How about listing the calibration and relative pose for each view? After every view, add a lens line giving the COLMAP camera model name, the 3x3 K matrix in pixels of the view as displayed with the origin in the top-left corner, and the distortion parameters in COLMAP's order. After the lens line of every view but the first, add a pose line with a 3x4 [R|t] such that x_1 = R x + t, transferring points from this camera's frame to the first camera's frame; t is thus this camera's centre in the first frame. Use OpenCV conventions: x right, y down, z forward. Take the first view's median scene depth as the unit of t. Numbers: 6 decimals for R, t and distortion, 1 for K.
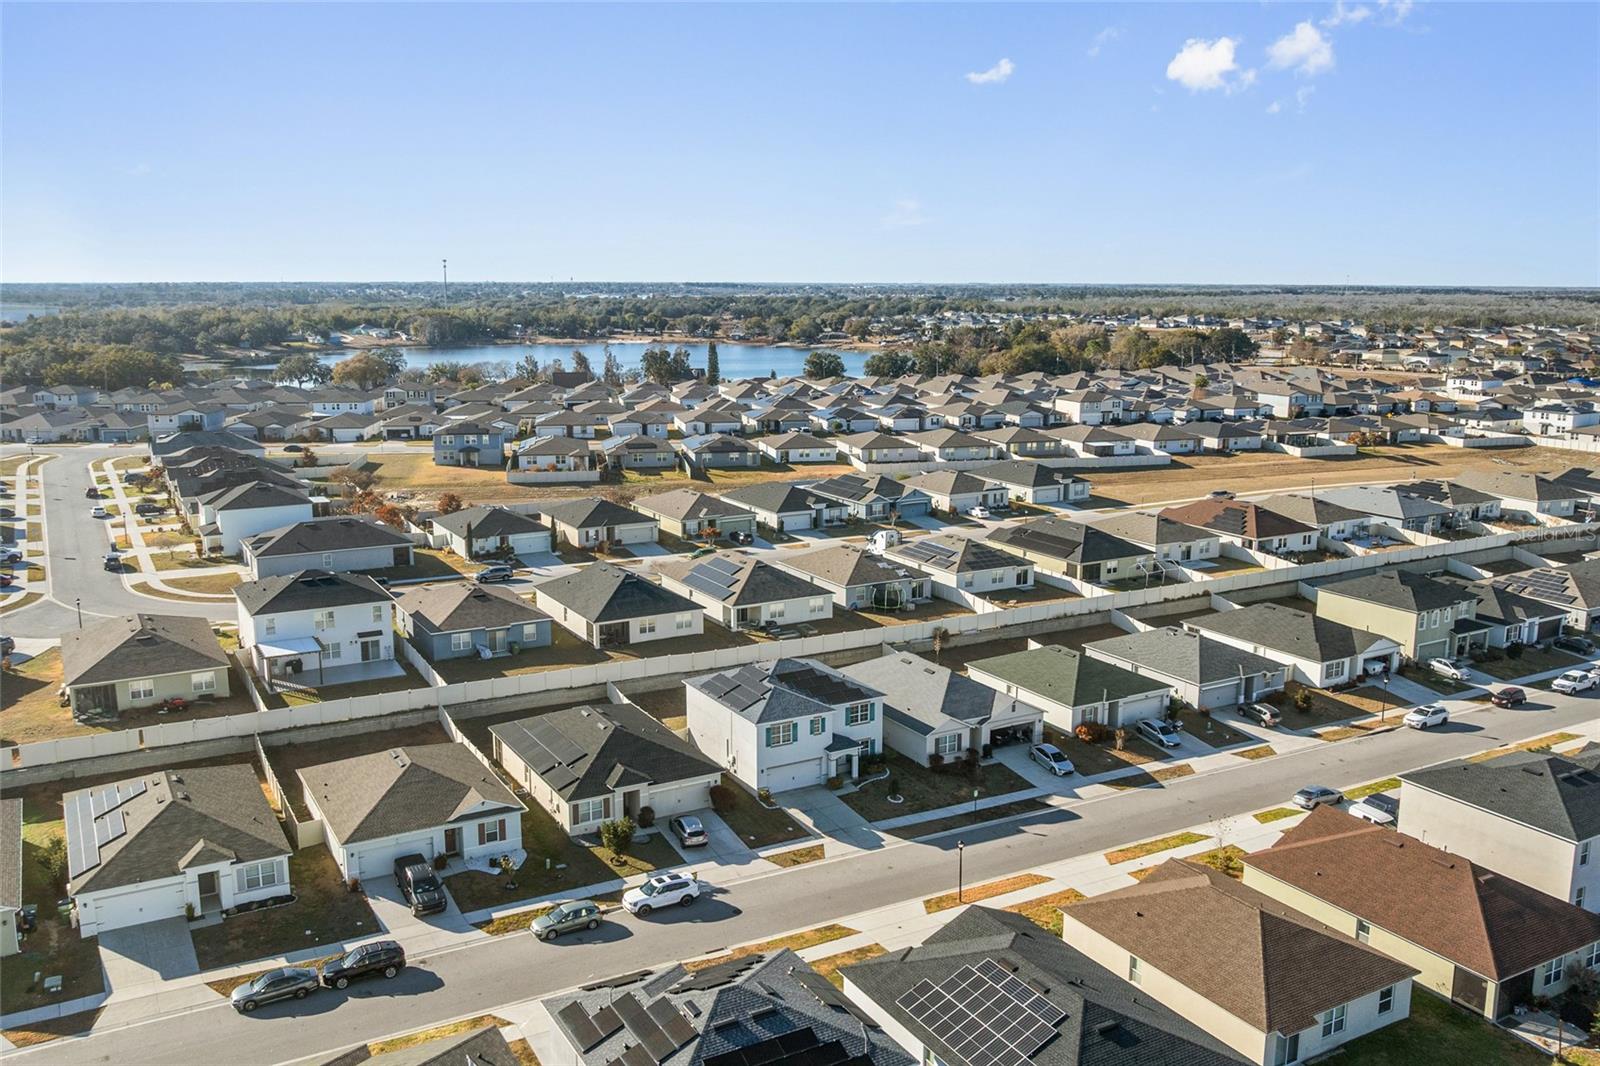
lens RADIAL K [[1335.5, 0, 800.0], [0, 1335.5, 533.0], [0, 0, 1]] dist [-0.002738, -0.009219]
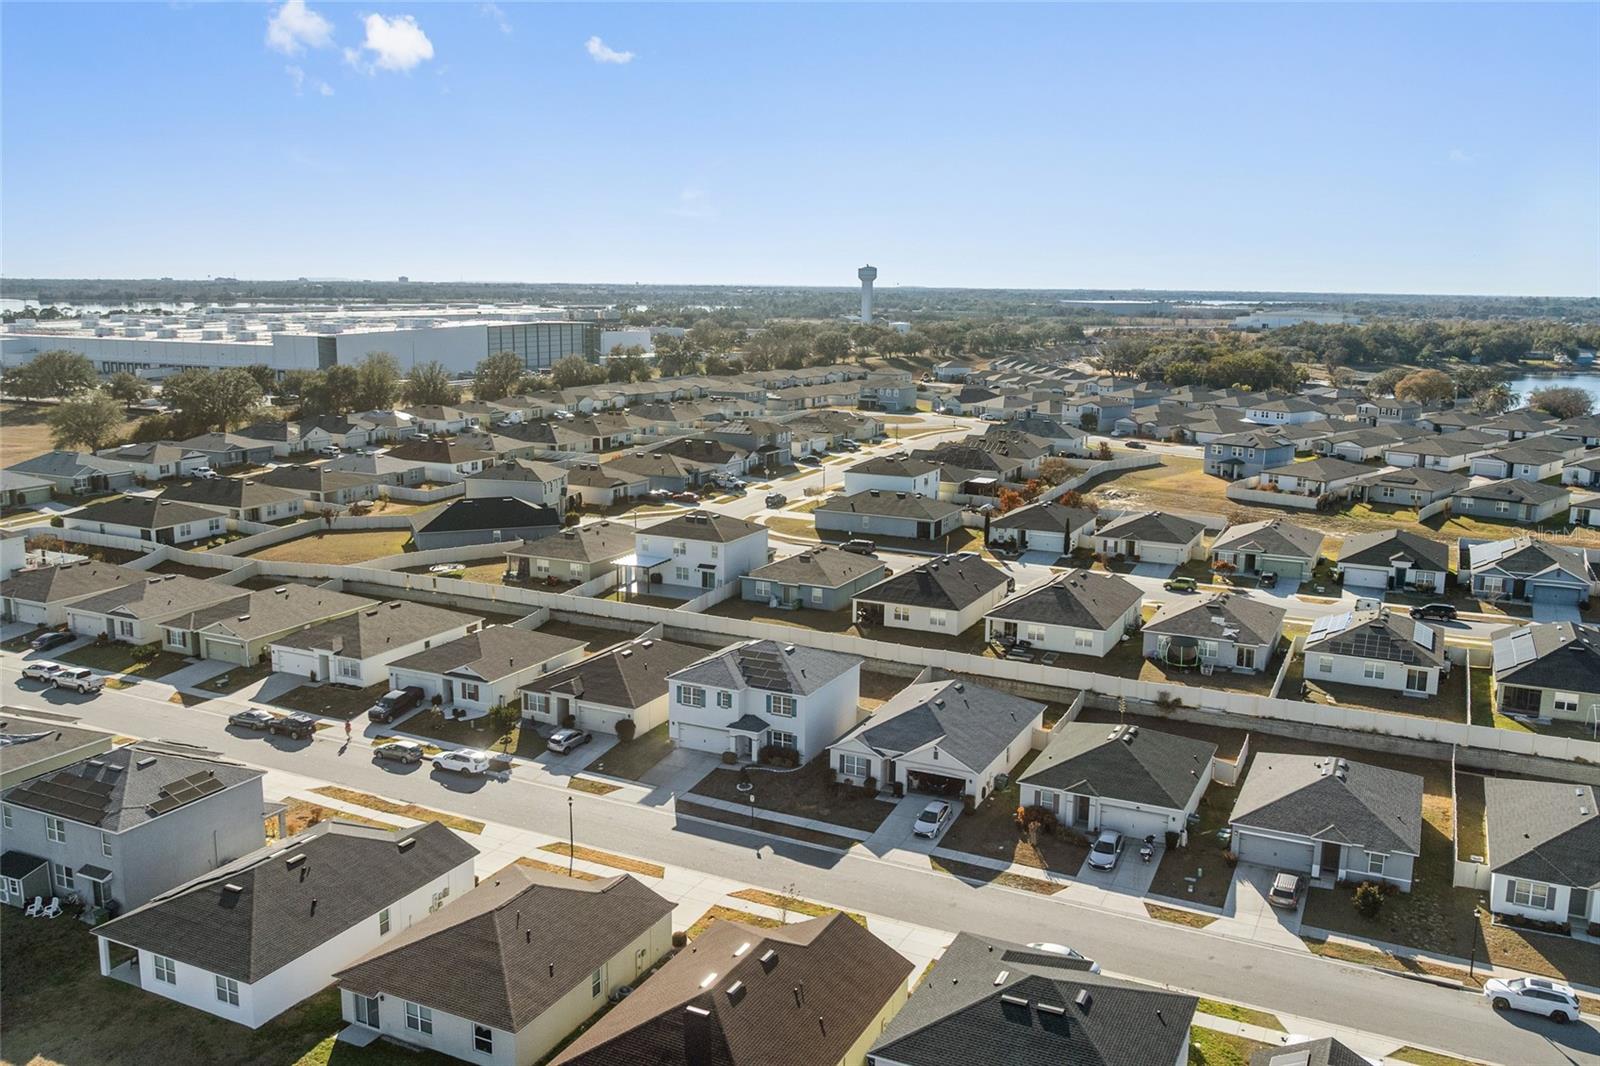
lens RADIAL K [[1335.5, 0, 800.0], [0, 1335.5, 533.0], [0, 0, 1]] dist [-0.002738, -0.009219]
pose [[0.564527, 0.155796, -0.810578, 0.641353], [-0.163642, 0.983658, 0.075094, -0.055114], [0.809031, 0.090253, 0.580796, 0.300482]]
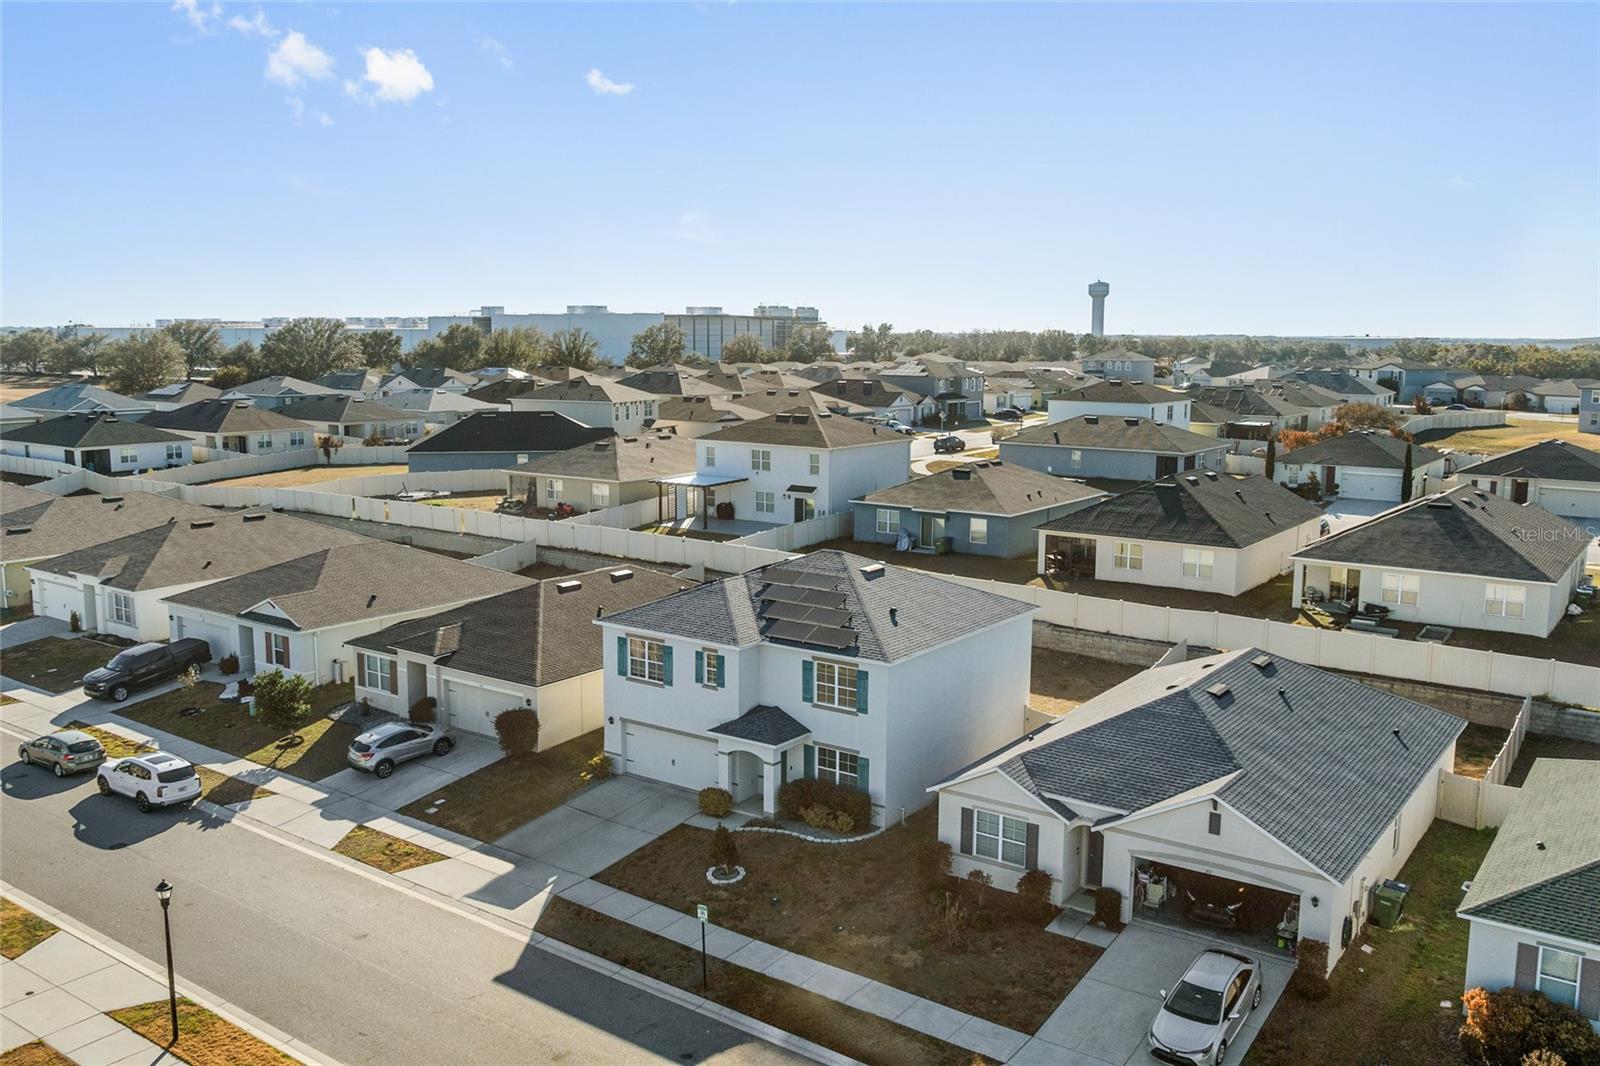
lens RADIAL K [[1336.9, 0, 800.0], [0, 1336.9, 533.0], [0, 0, 1]] dist [-0.018990, -0.003694]
pose [[0.417247, 0.134997, -0.898711, 0.317868], [-0.174789, 0.982364, 0.066413, 0.043768], [0.891826, 0.129374, 0.433484, 0.589210]]
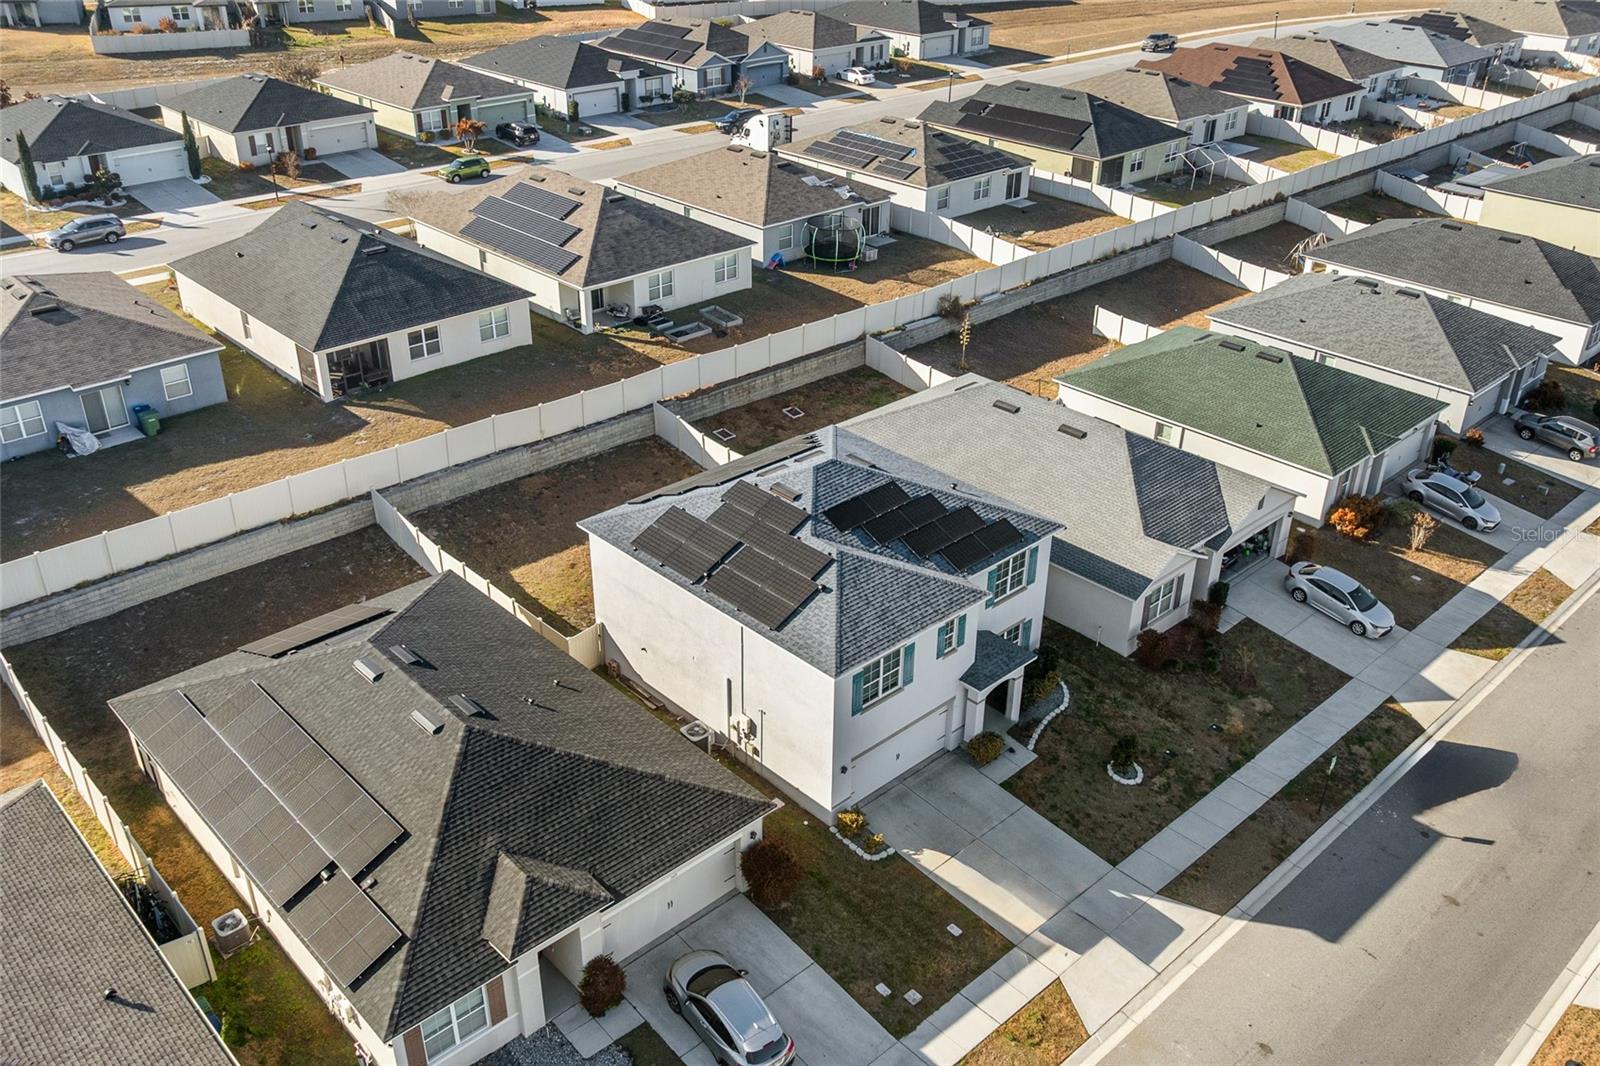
lens RADIAL K [[1336.9, 0, 800.0], [0, 1336.9, 533.0], [0, 0, 1]] dist [-0.018990, -0.003694]
pose [[0.972291, -0.106052, 0.208335, -0.083906], [0.035951, 0.948410, 0.315002, -0.014114], [-0.230994, -0.298783, 0.925943, 0.455929]]
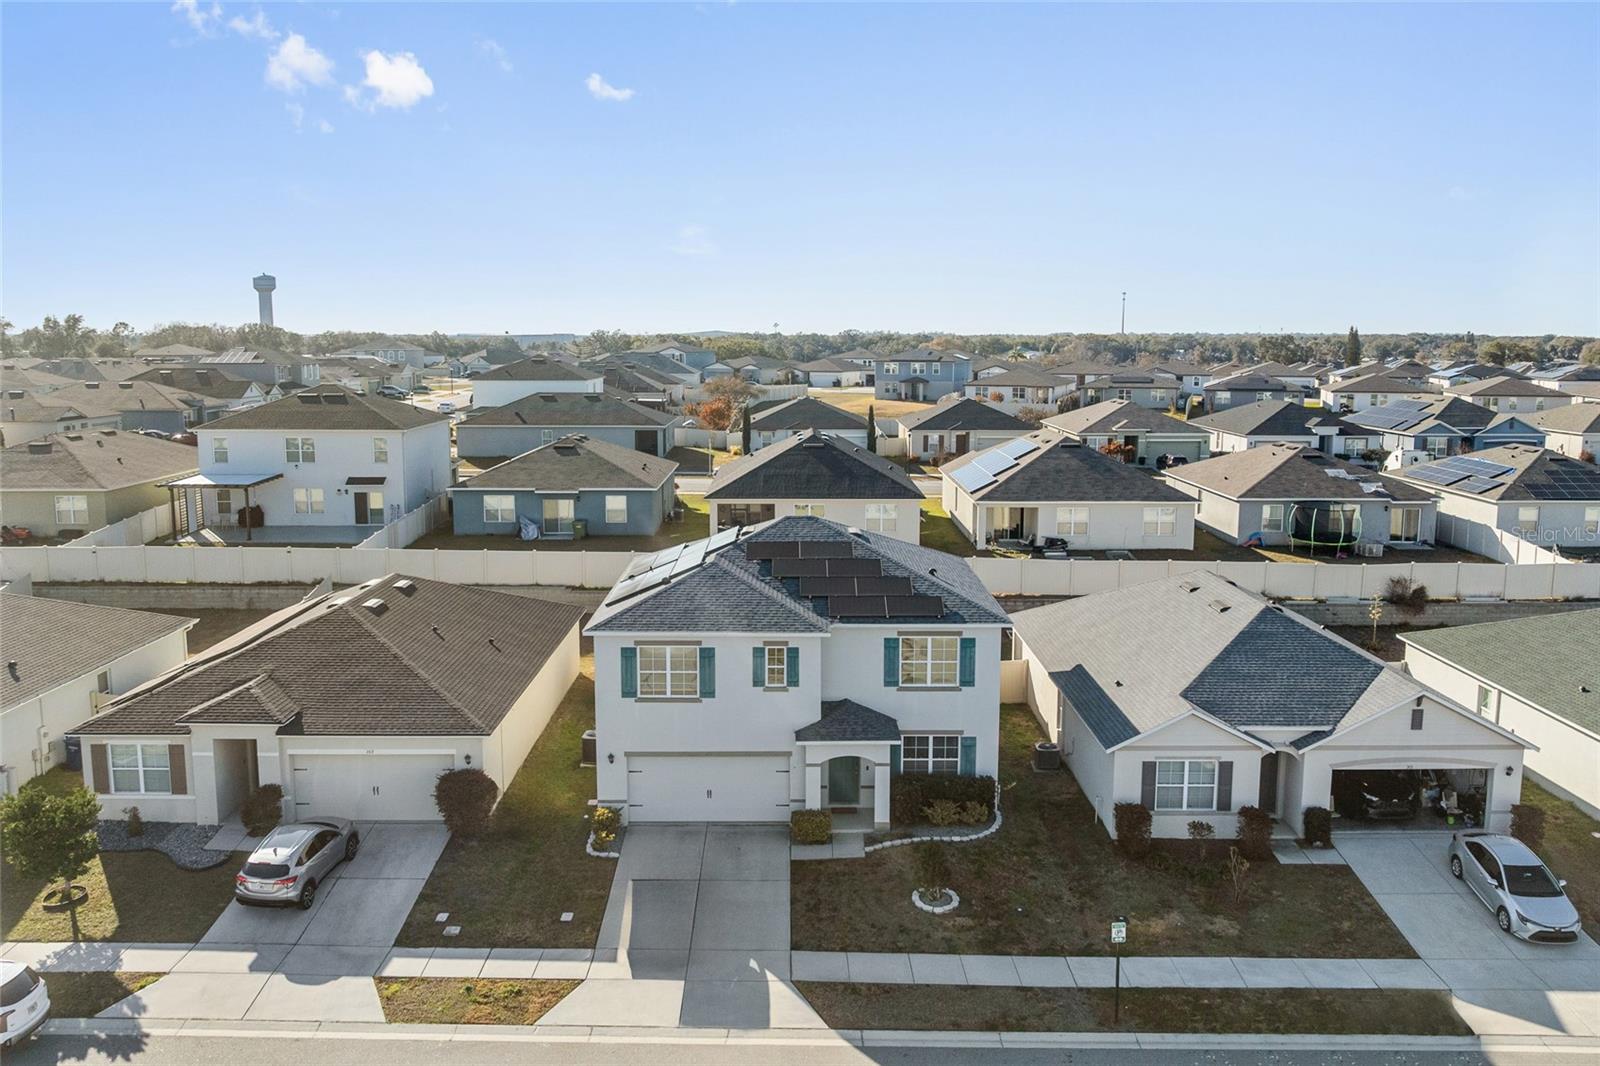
lens RADIAL K [[1336.9, 0, 800.0], [0, 1336.9, 533.0], [0, 0, 1]] dist [-0.018990, -0.003694]
pose [[0.869781, 0.070609, -0.488359, 0.145500], [-0.090851, 0.995705, -0.017845, 0.081140], [0.485002, 0.059890, 0.872460, 0.482103]]
